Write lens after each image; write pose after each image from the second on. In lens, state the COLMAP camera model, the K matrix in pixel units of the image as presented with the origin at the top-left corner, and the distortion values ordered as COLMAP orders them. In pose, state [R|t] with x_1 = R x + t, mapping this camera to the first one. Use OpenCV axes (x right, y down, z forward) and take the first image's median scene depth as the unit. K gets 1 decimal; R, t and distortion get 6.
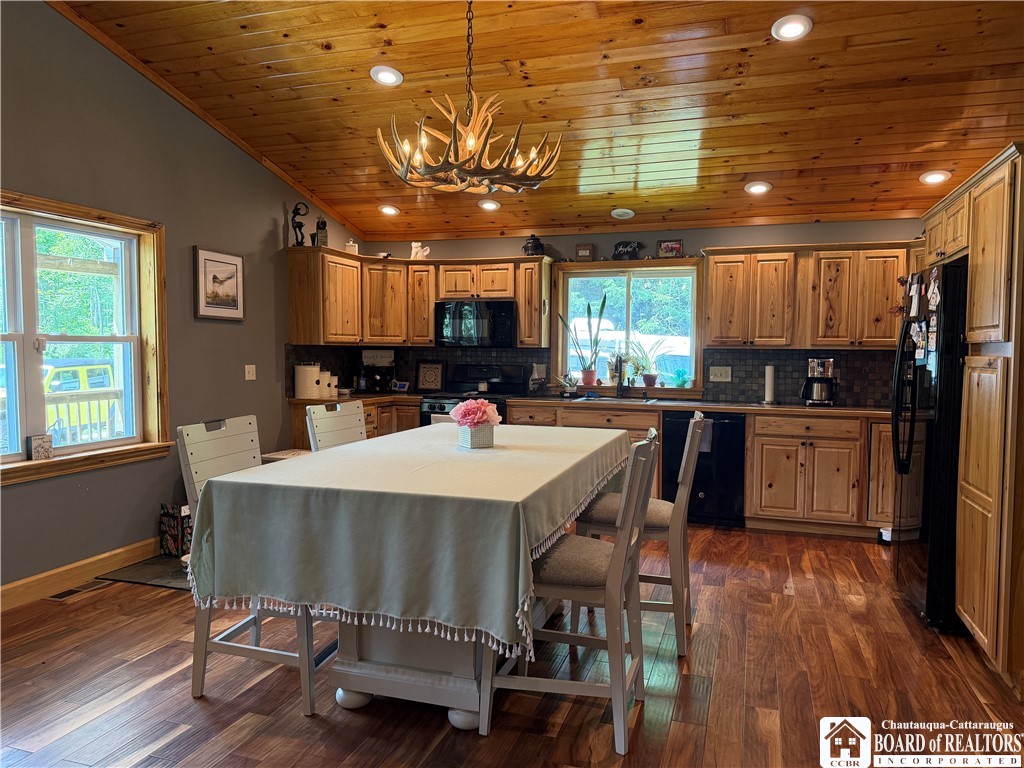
lens RADIAL K [[723.3, 0, 513.8], [0, 723.3, 385.5], [0, 0, 1]] dist [0.080170, -0.101721]
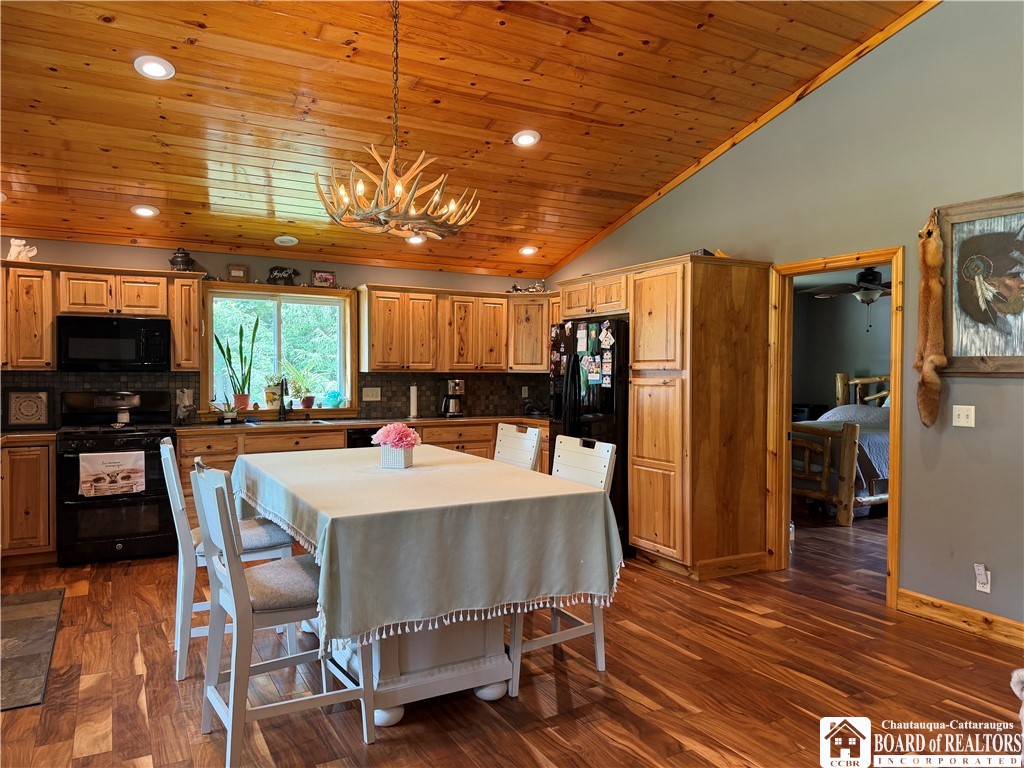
lens RADIAL K [[723.3, 0, 522.7], [0, 723.3, 386.0], [0, 0, 1]] dist [0.080170, -0.101721]
pose [[0.671214, -0.020843, 0.740970, -0.417721], [0.038594, 0.999231, -0.006852, -0.012424], [-0.740258, 0.033196, 0.671503, 0.071864]]
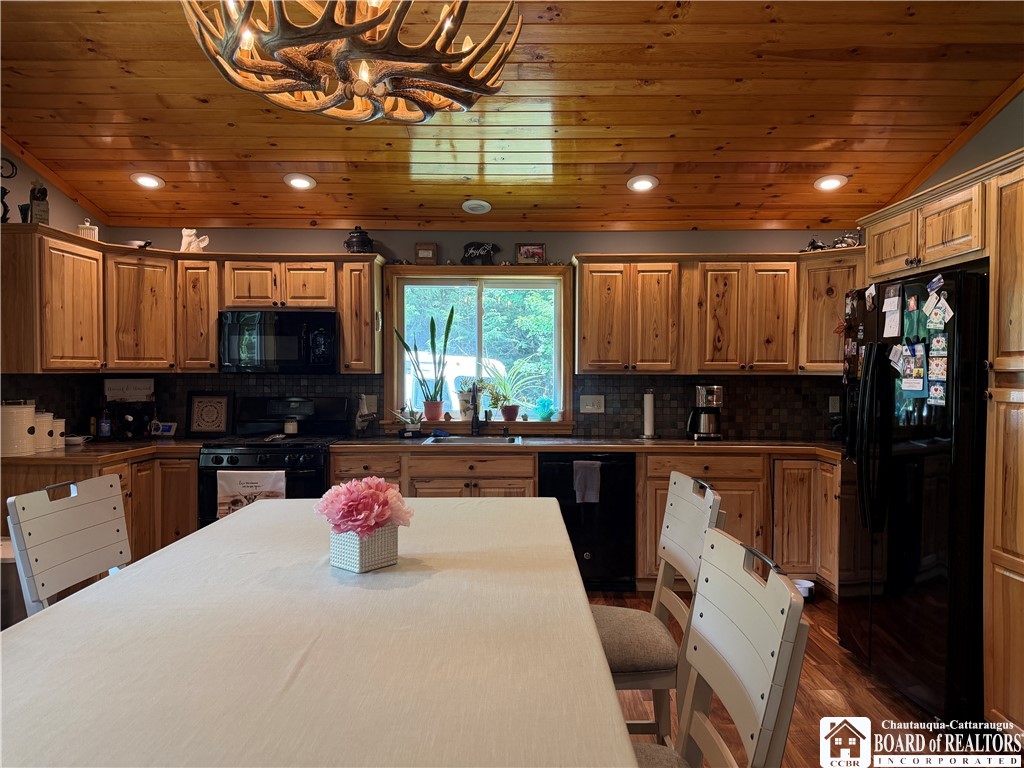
lens RADIAL K [[723.3, 0, 516.6], [0, 723.3, 381.8], [0, 0, 1]] dist [0.080170, -0.101721]
pose [[0.948844, -0.011357, 0.315540, -0.066597], [0.021354, 0.999373, -0.028243, -0.020837], [-0.315021, 0.033536, 0.948492, 0.246925]]
